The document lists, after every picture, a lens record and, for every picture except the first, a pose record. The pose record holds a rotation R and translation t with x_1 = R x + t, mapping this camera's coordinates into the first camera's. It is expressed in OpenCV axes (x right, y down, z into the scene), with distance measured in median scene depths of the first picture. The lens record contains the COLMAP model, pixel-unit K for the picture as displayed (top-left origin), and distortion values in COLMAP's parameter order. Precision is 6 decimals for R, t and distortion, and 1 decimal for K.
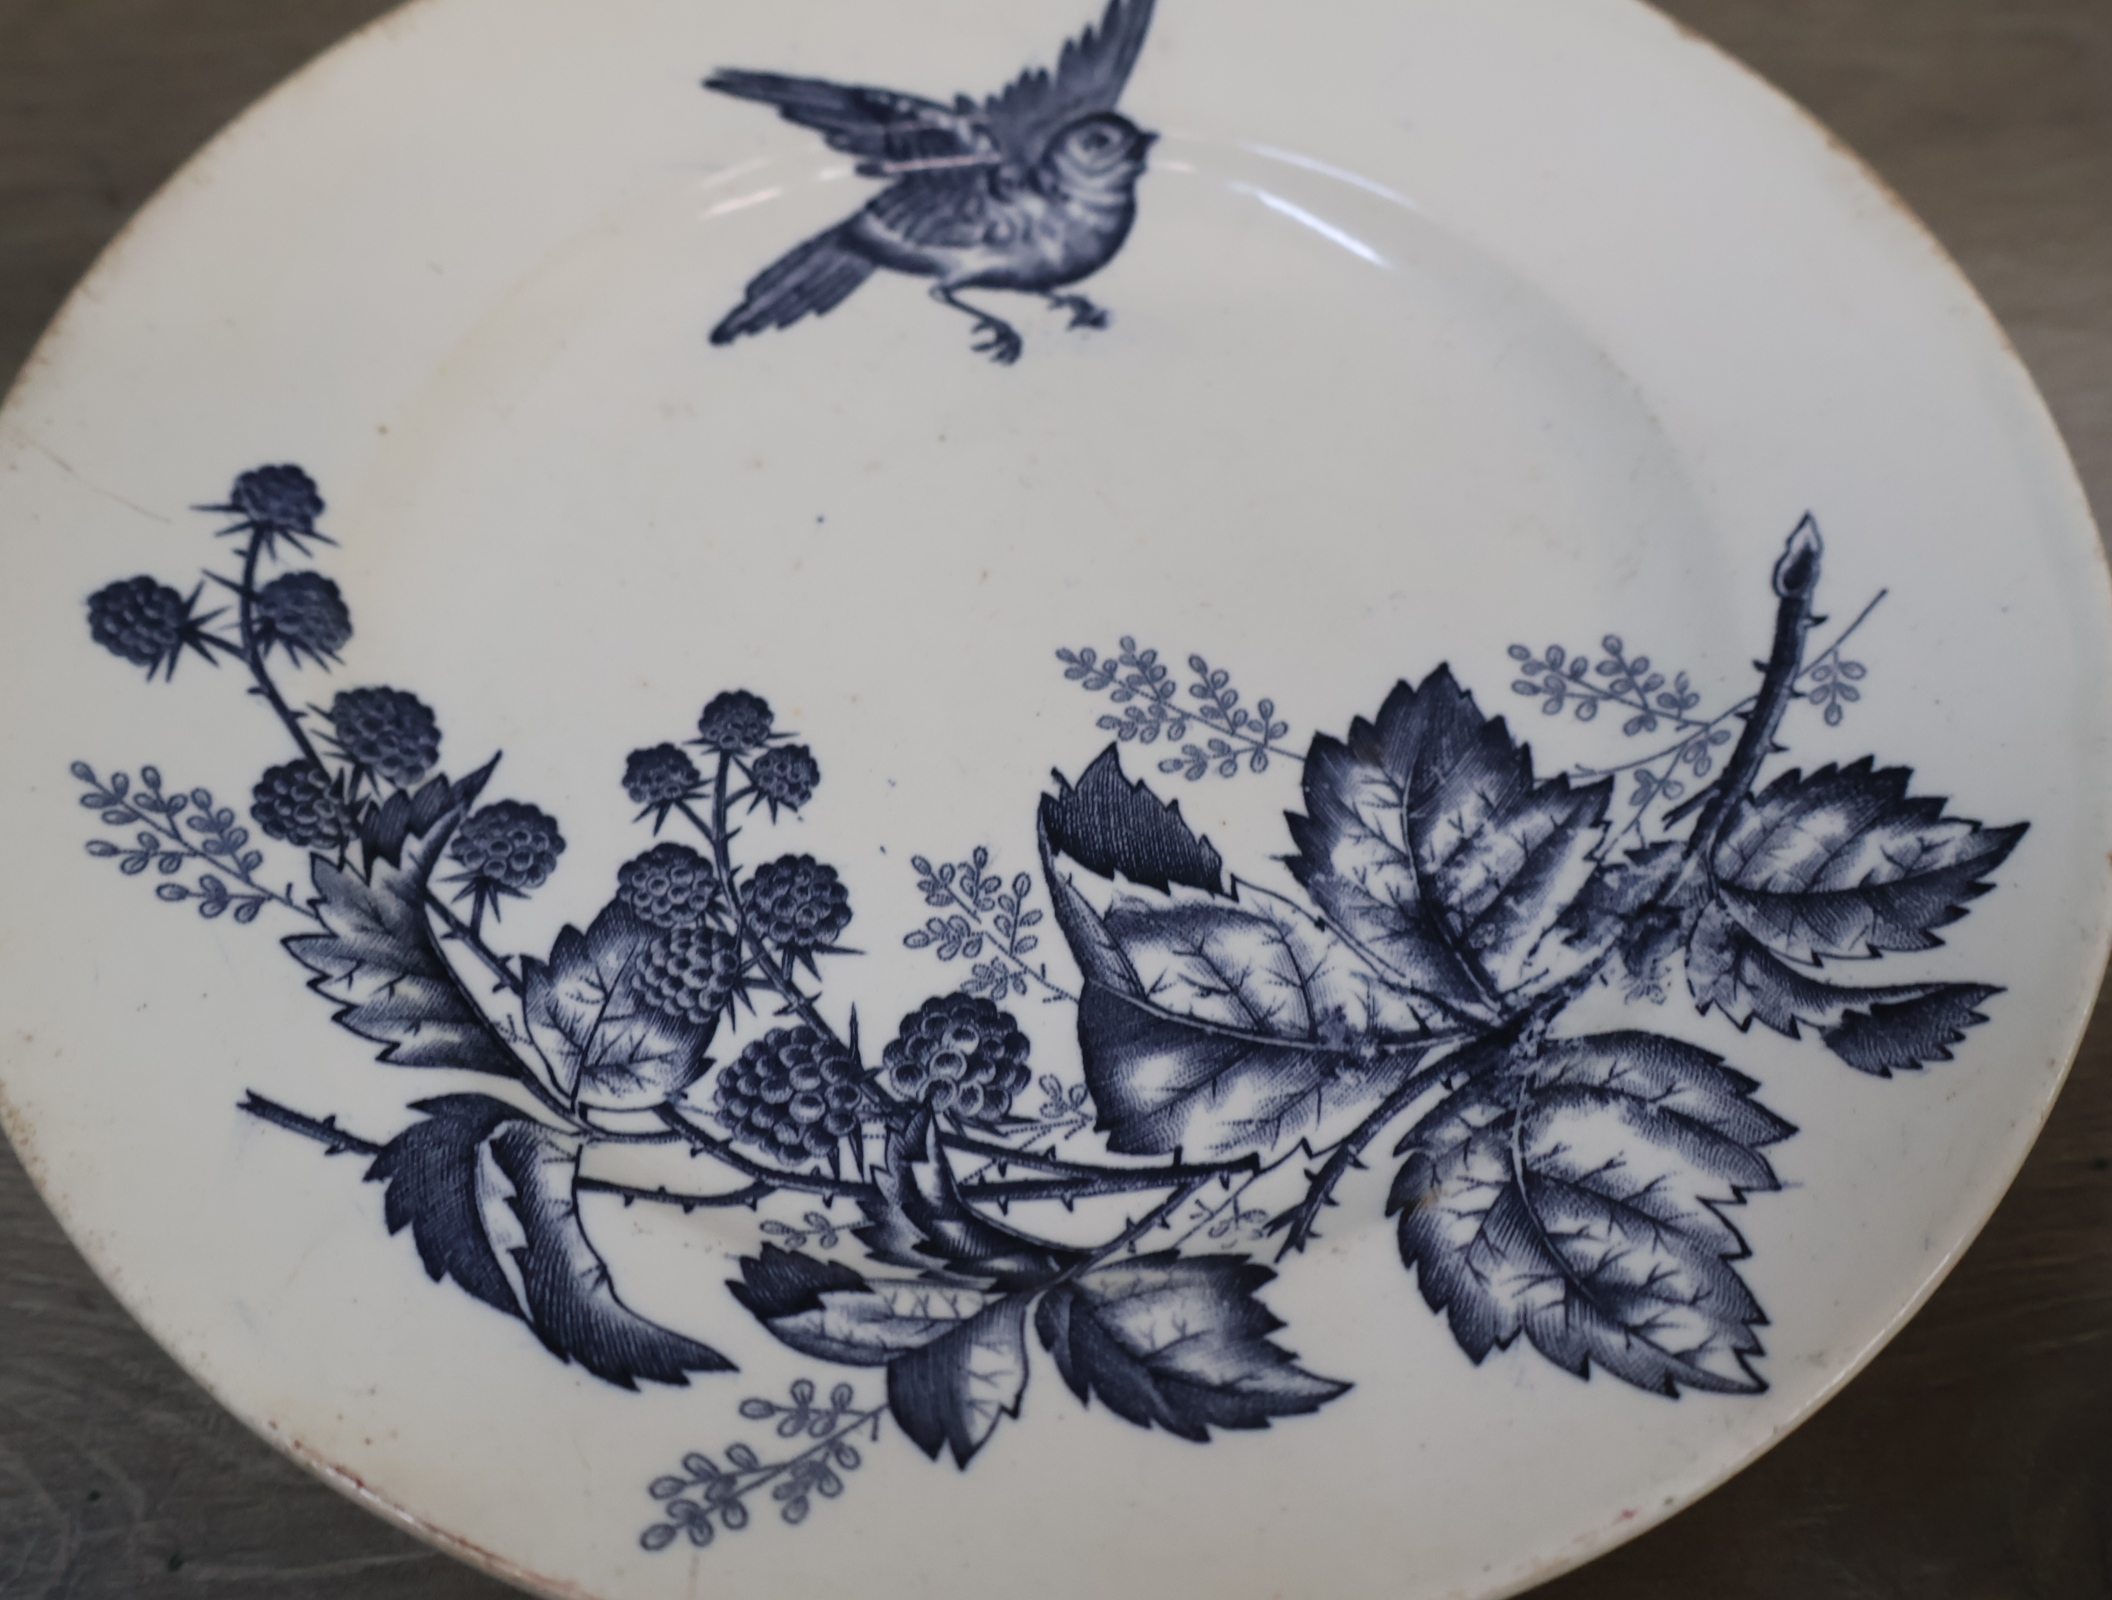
lens RADIAL K [[2201.0, 0, 1051.4], [0, 2201.0, 797.4], [0, 0, 1]] dist [0.023551, 0.000000]
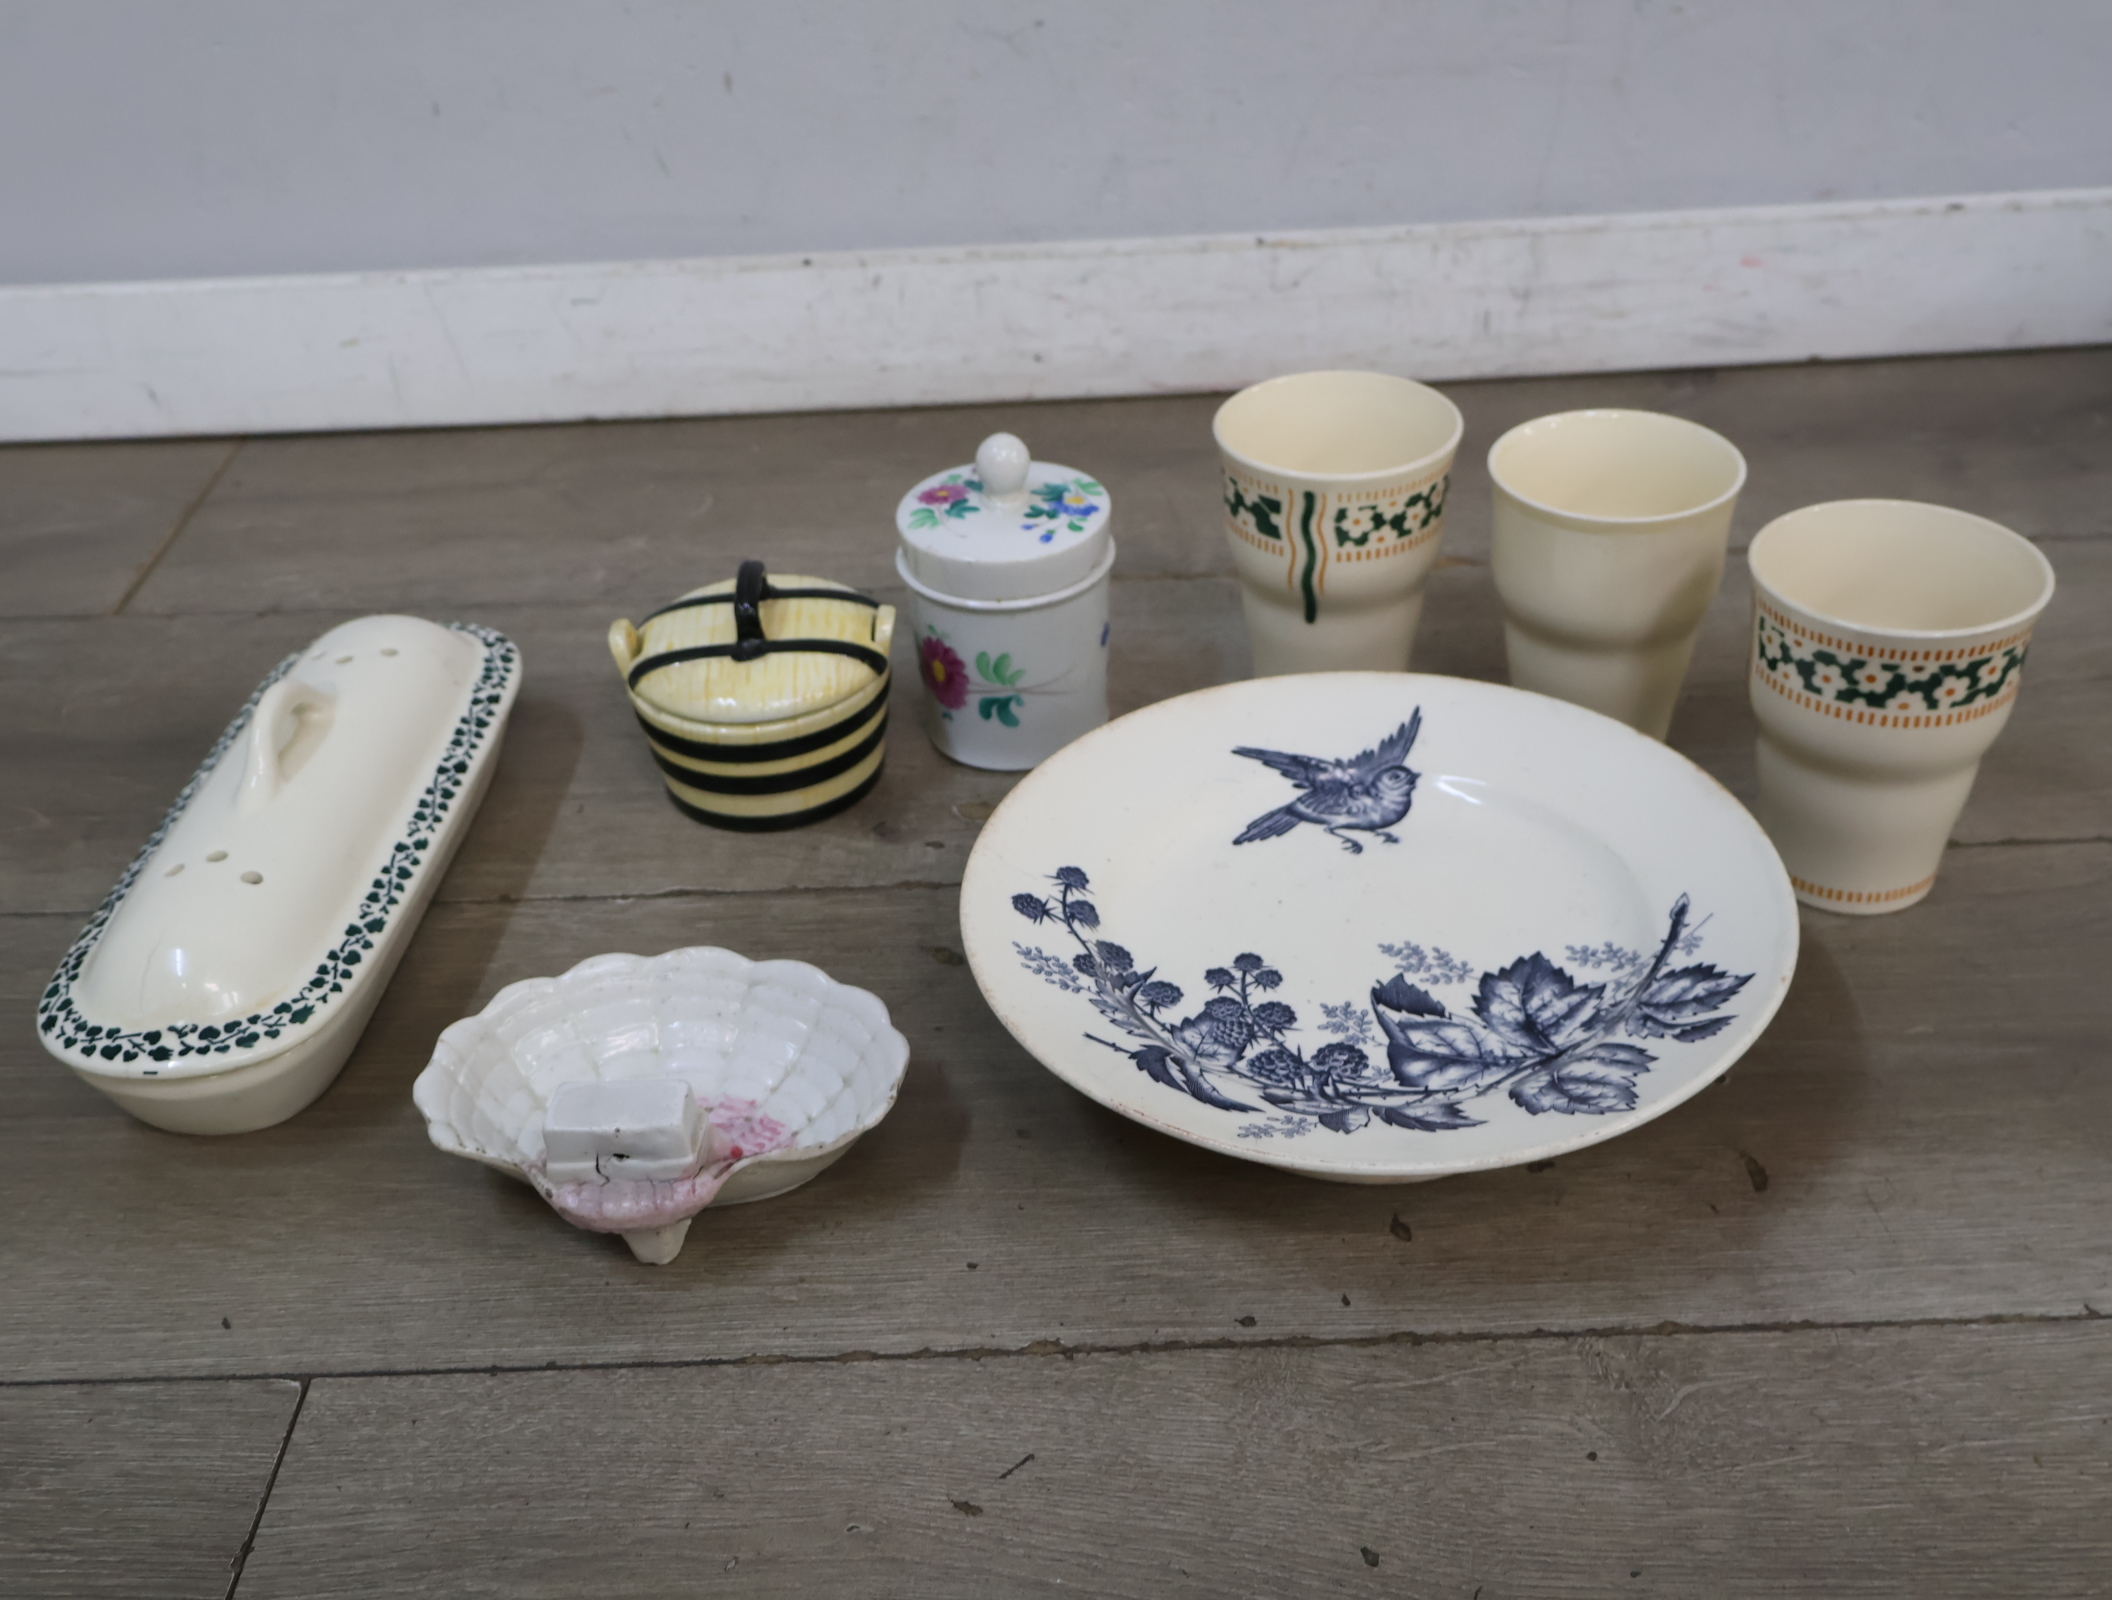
lens RADIAL K [[2201.0, 0, 1059.0], [0, 2201.0, 806.3], [0, 0, 1]] dist [0.023551, 0.000000]
pose [[0.991633, 0.014680, -0.128253, -0.040700], [-0.067118, 0.907296, -0.415101, 0.899794], [0.110269, 0.420236, 0.900690, -1.415440]]
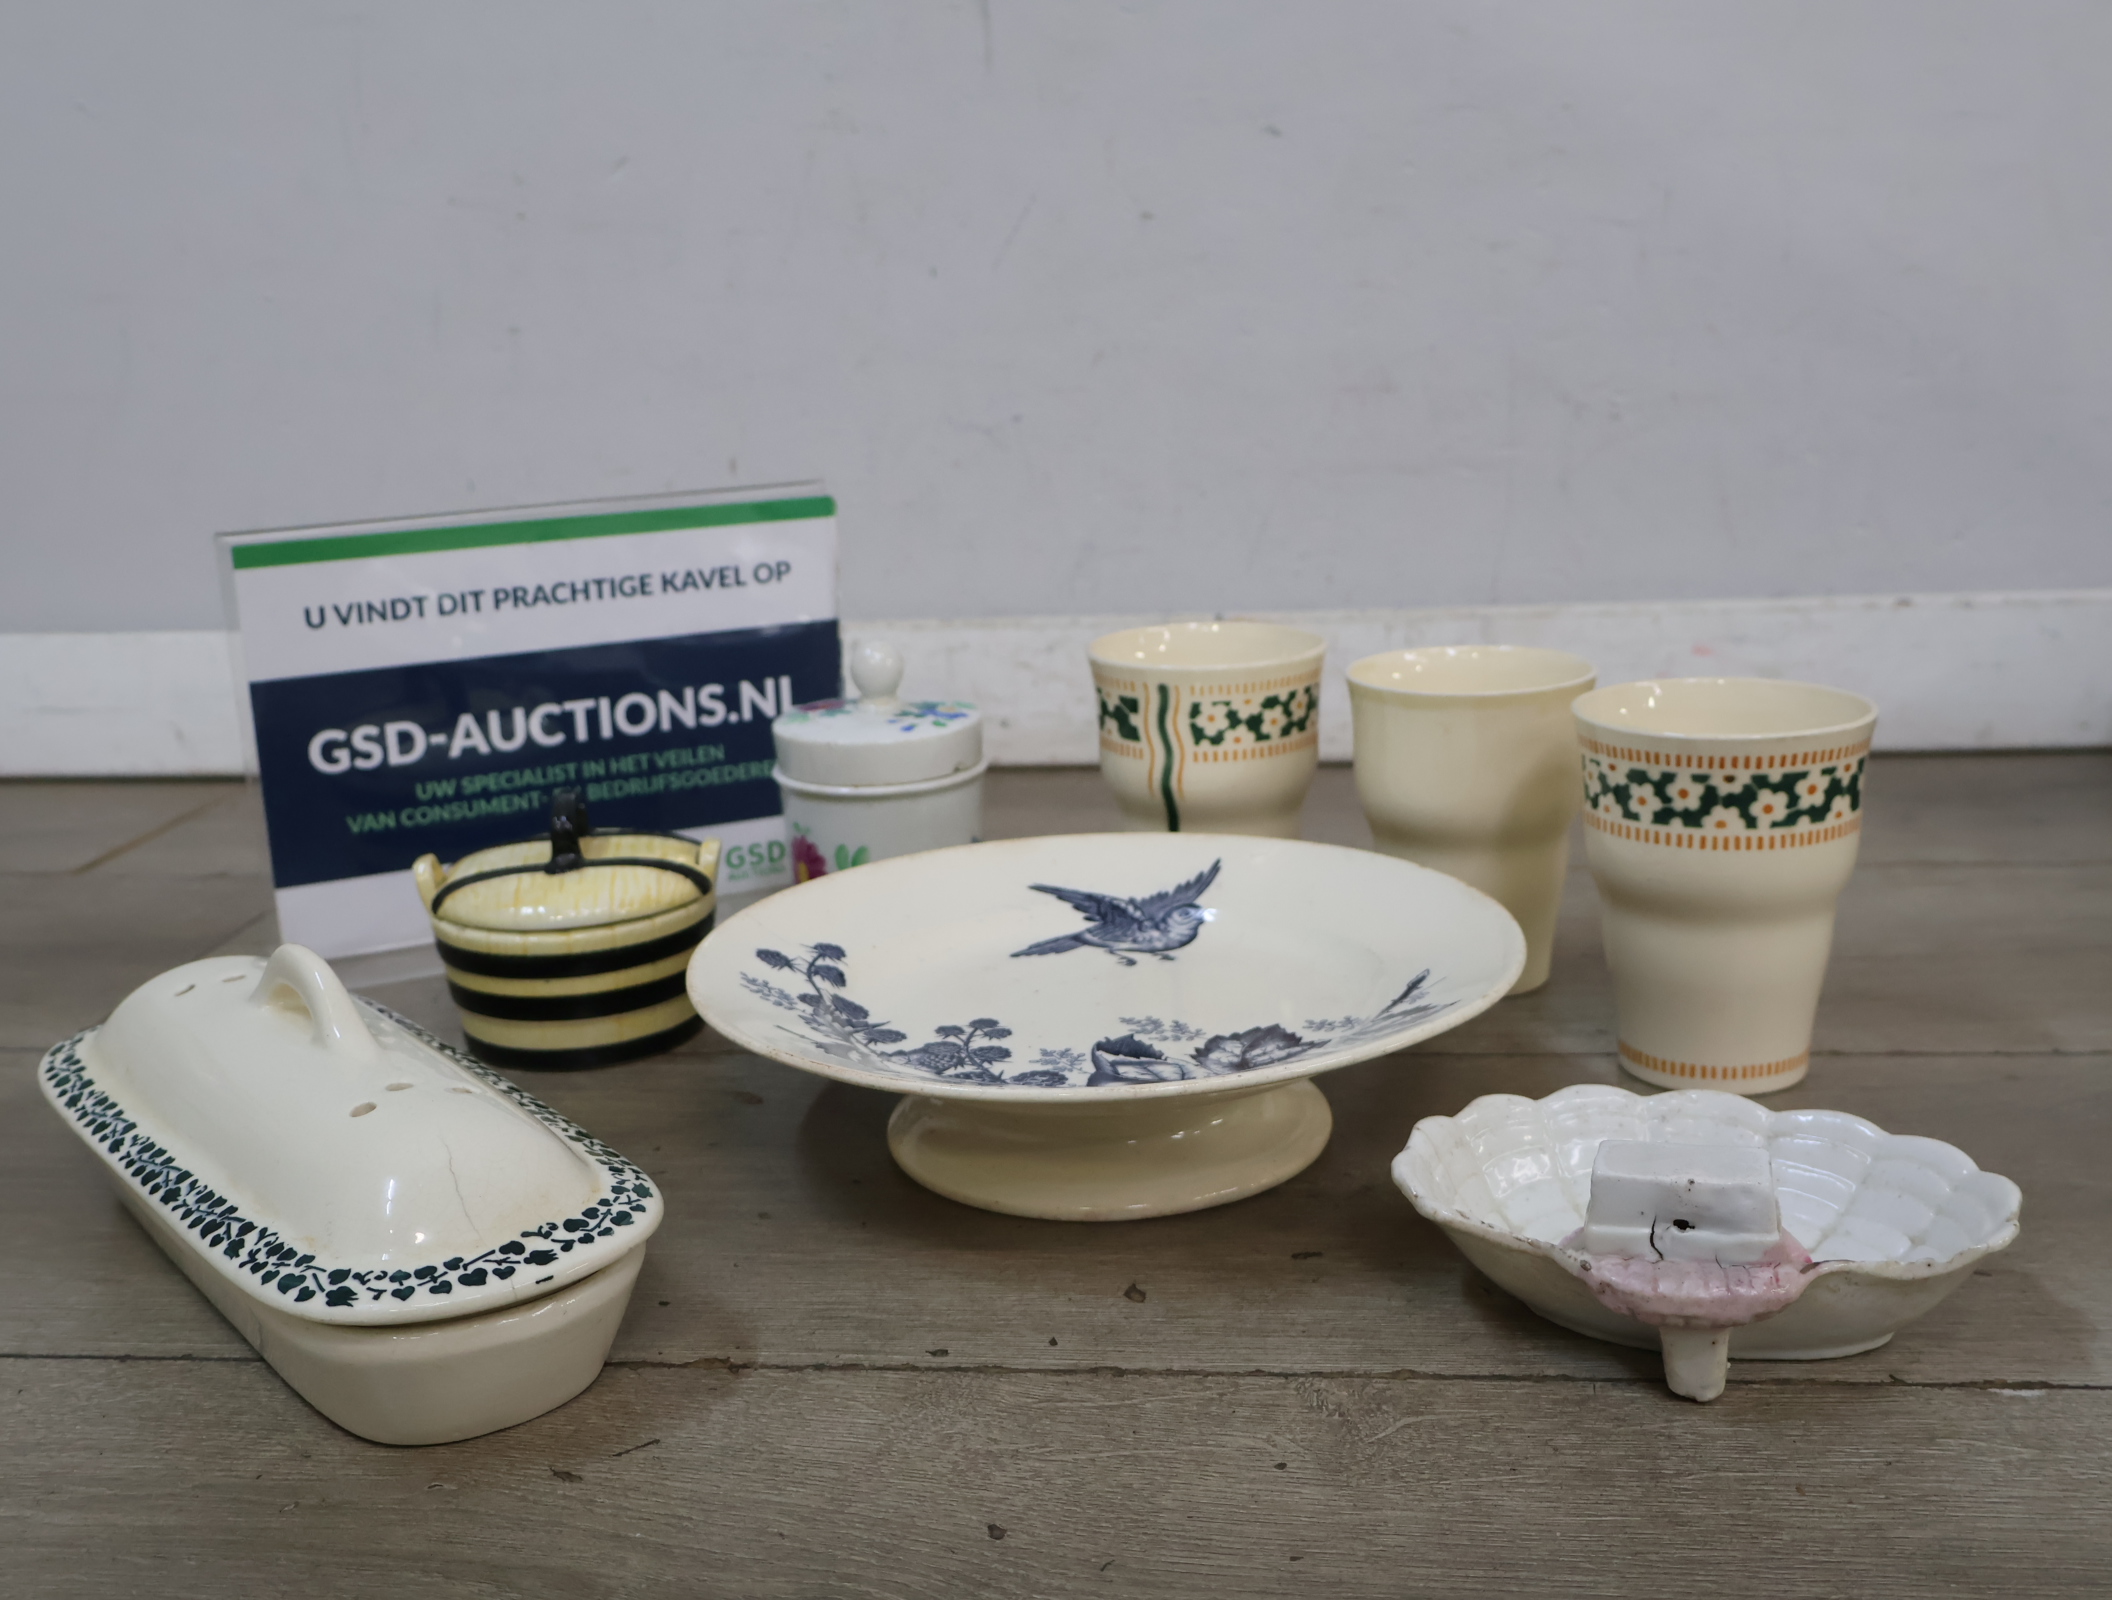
lens RADIAL K [[2201.0, 0, 1049.1], [0, 2201.0, 800.8], [0, 0, 1]] dist [0.023551, 0.000000]
pose [[0.974137, 0.005548, -0.225889, 0.438870], [-0.163668, 0.706569, -0.688457, 1.467701], [0.155787, 0.707622, 0.689203, -0.856938]]
